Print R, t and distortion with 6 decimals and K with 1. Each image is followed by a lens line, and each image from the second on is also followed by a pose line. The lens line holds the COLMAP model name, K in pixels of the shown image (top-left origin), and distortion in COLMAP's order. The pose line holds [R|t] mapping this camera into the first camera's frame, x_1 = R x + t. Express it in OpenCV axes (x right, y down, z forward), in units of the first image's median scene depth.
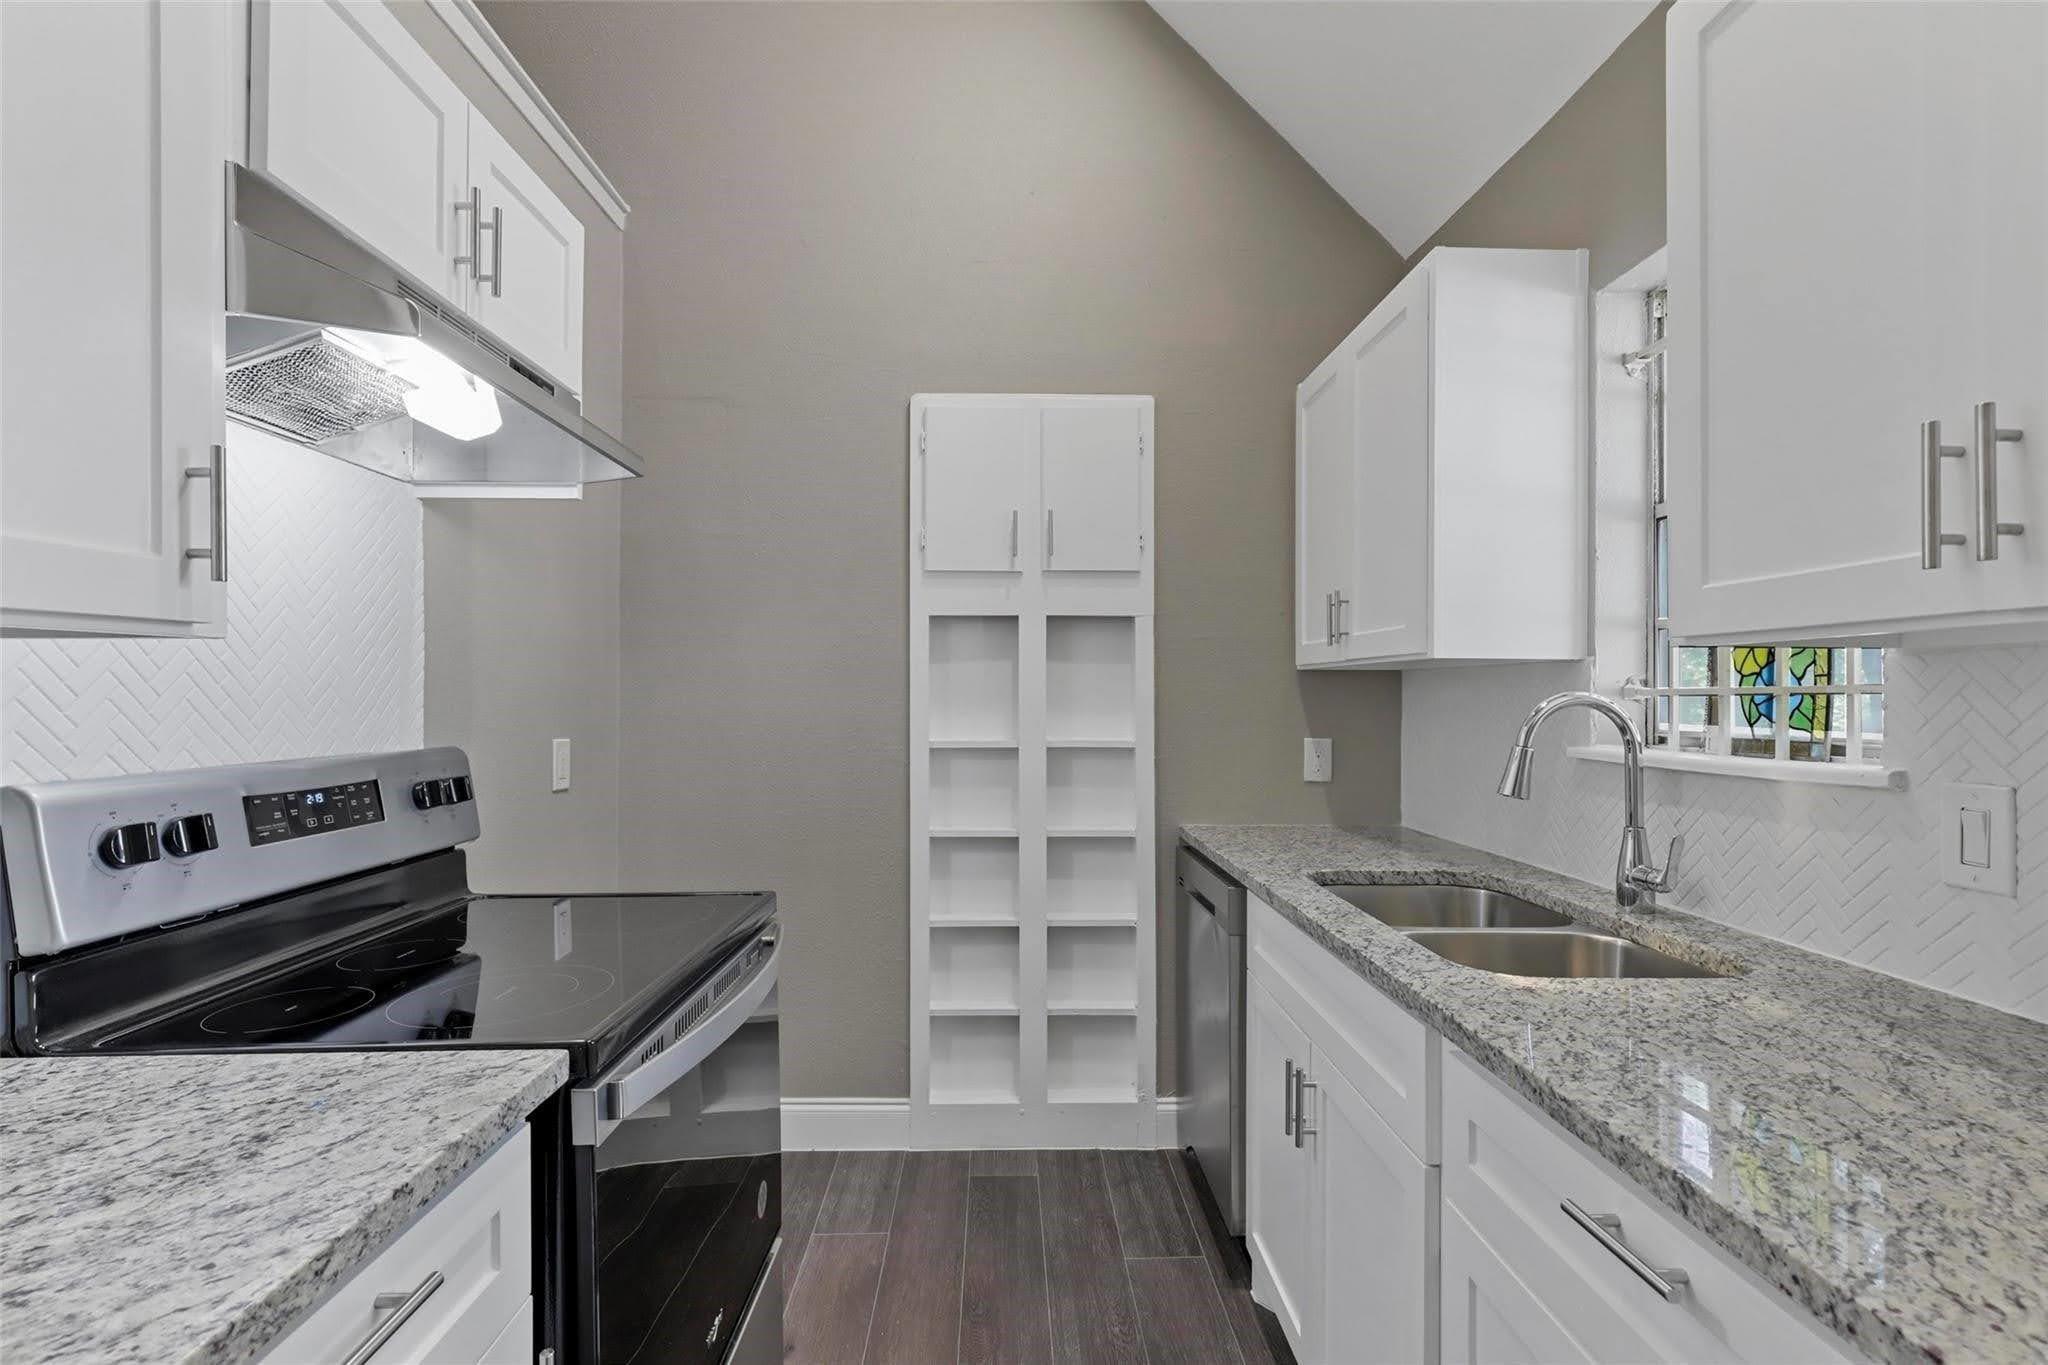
lens RADIAL K [[930.8, 0, 1018.7], [0, 930.8, 690.6], [0, 0, 1]] dist [0.000500, -0.000266]
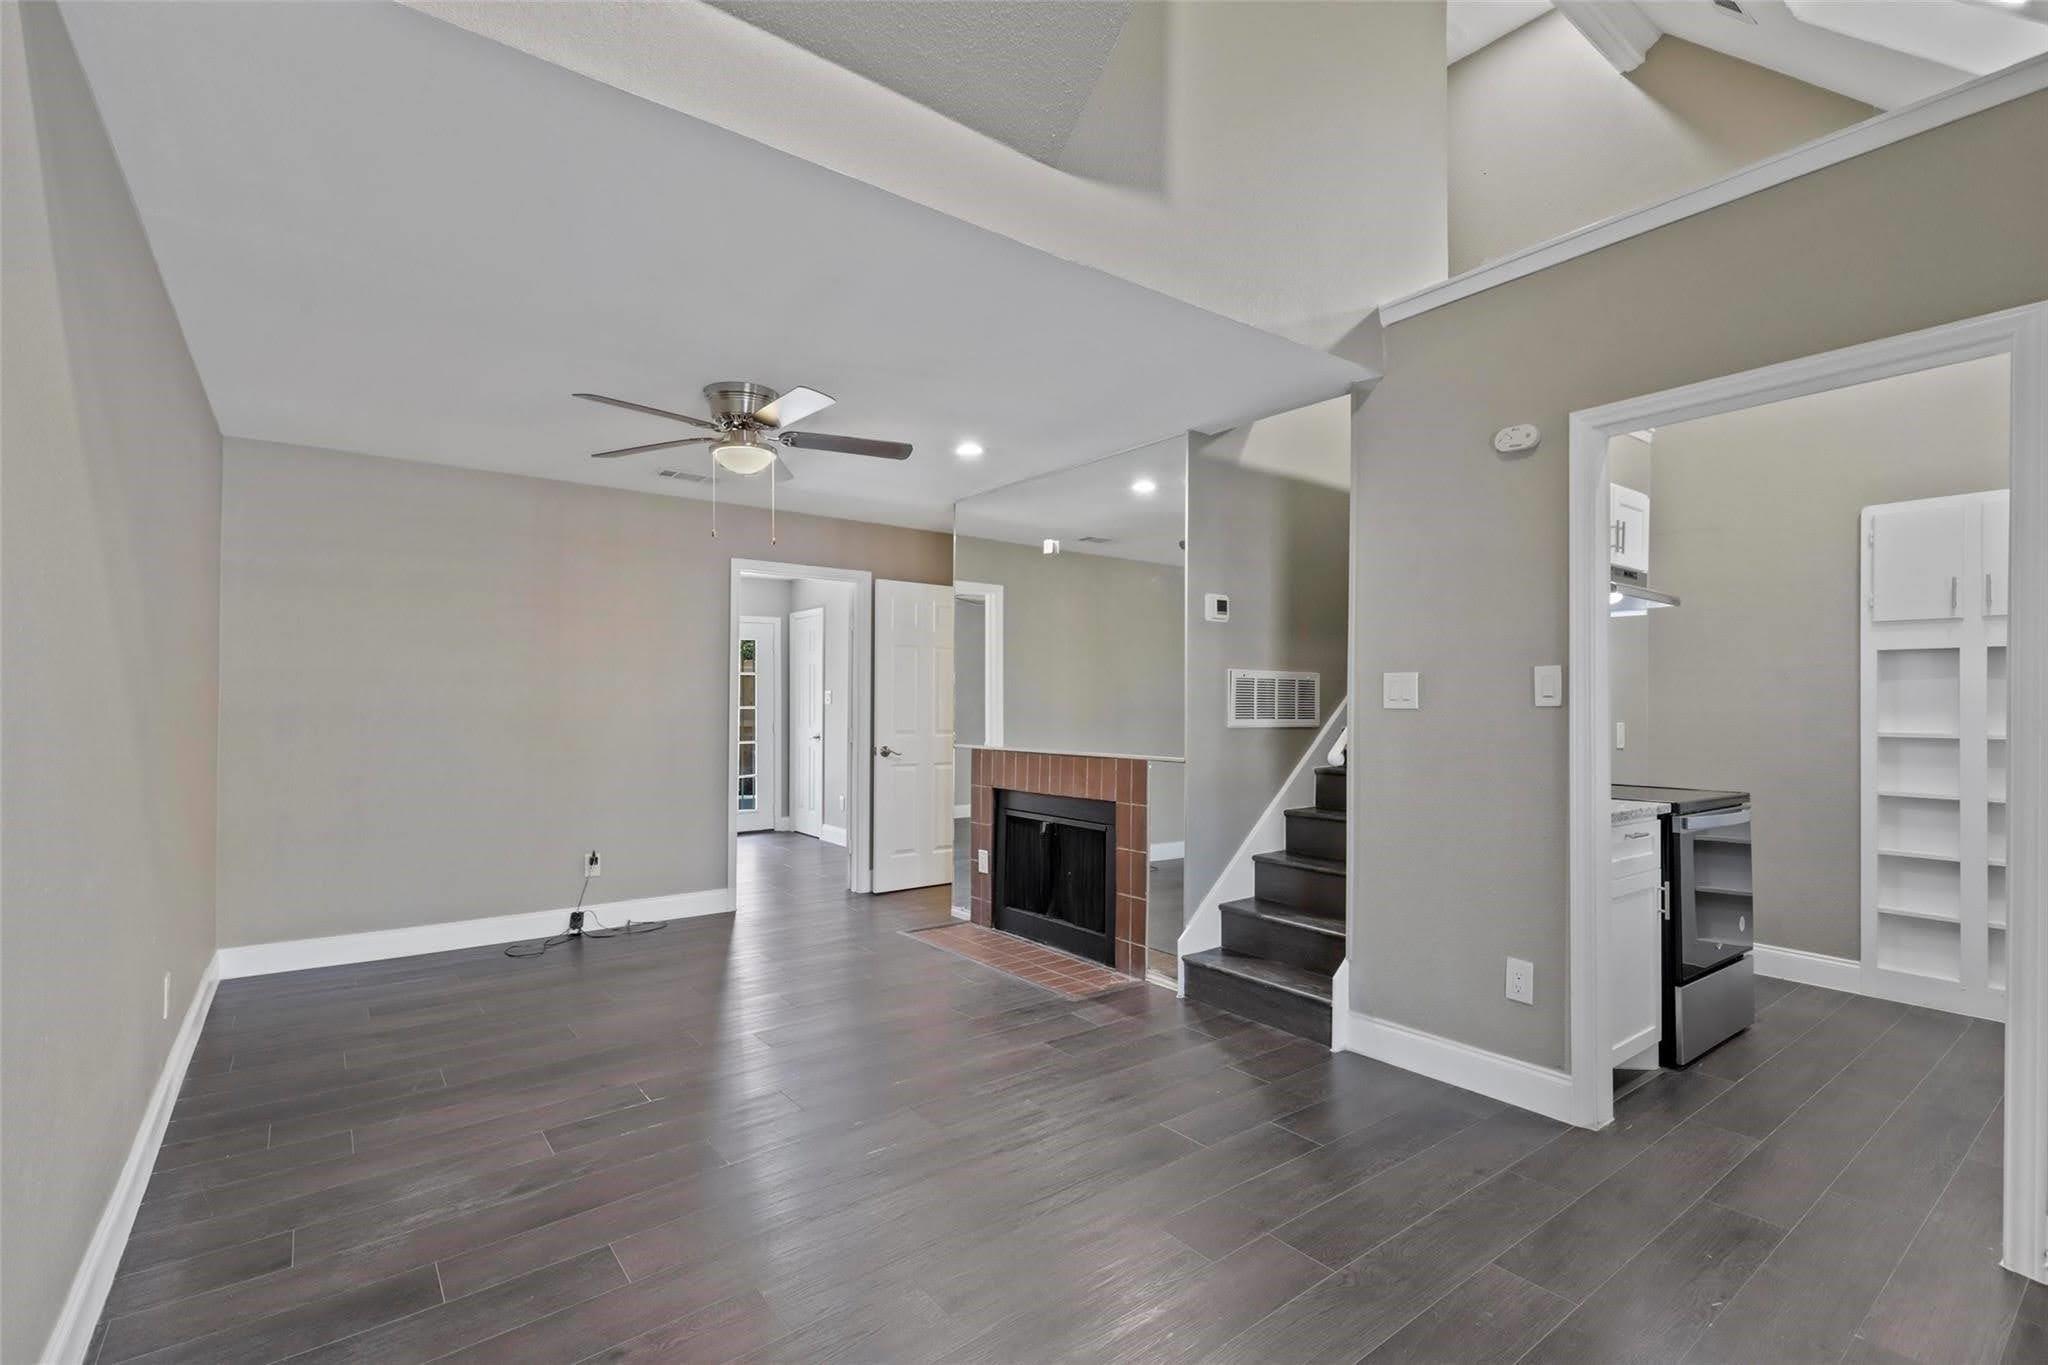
lens RADIAL K [[929.1, 0, 1017.5], [0, 929.1, 700.1], [0, 0, 1]] dist [0.002389, 0.000260]
pose [[0.588629, -0.000362, -0.808403, 0.560791], [-0.000425, 1.000000, -0.000757, 0.004650], [0.808403, 0.000789, 0.588628, -1.895978]]
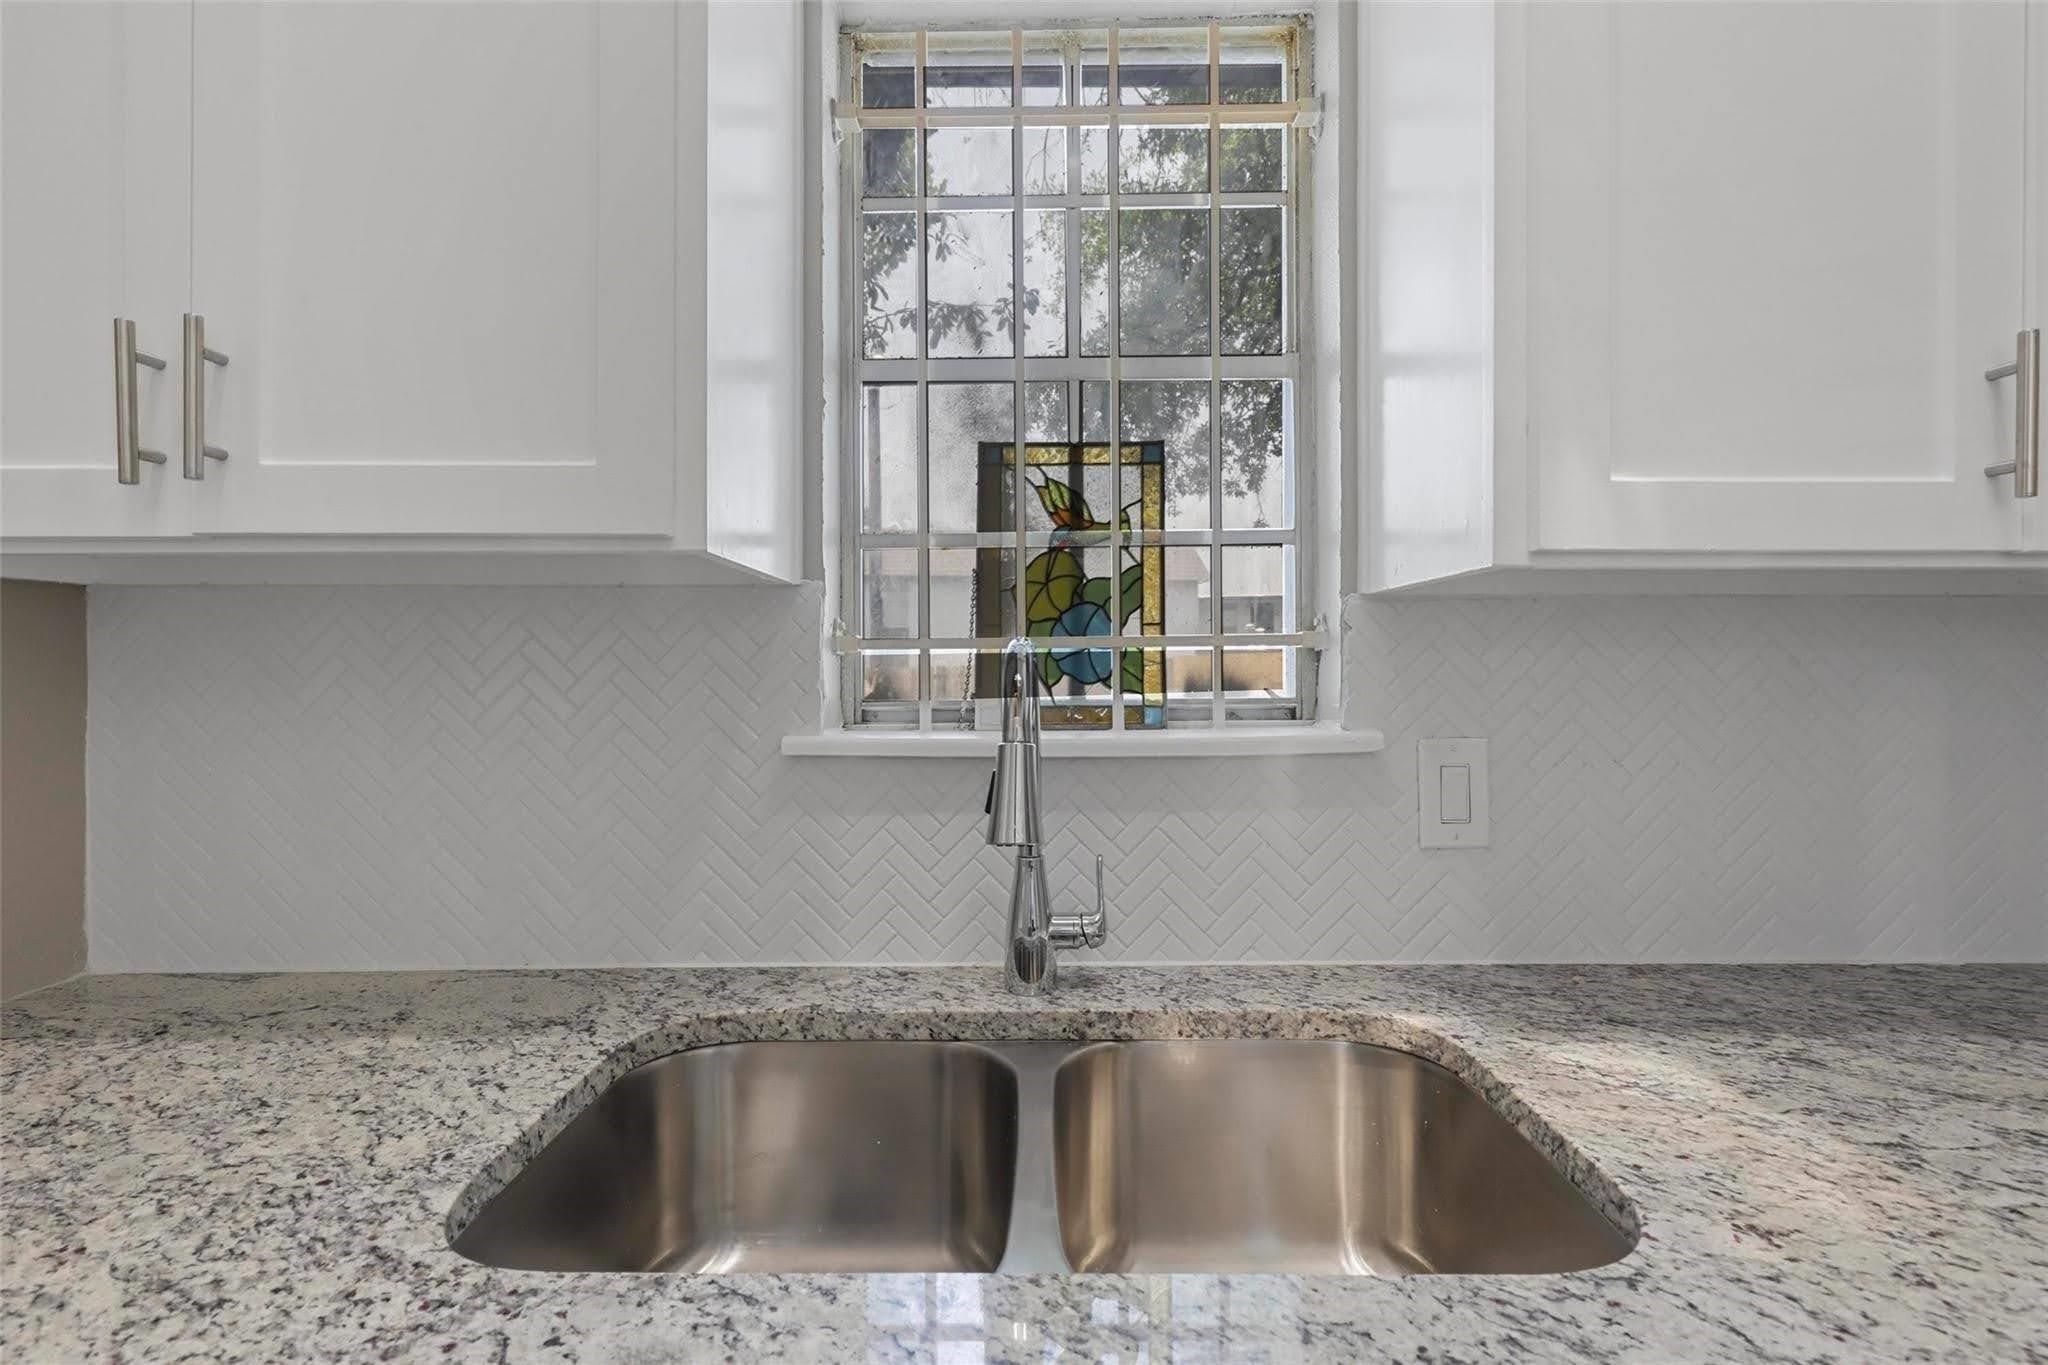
lens RADIAL K [[932.4, 0, 1020.7], [0, 932.4, 670.2], [0, 0, 1]] dist [0.001882, -0.000432]
pose [[0.030419, -0.007242, 0.999511, 0.037808], [-0.003498, 0.999967, 0.007351, 0.018531], [-0.999531, -0.003720, 0.030393, 1.074343]]
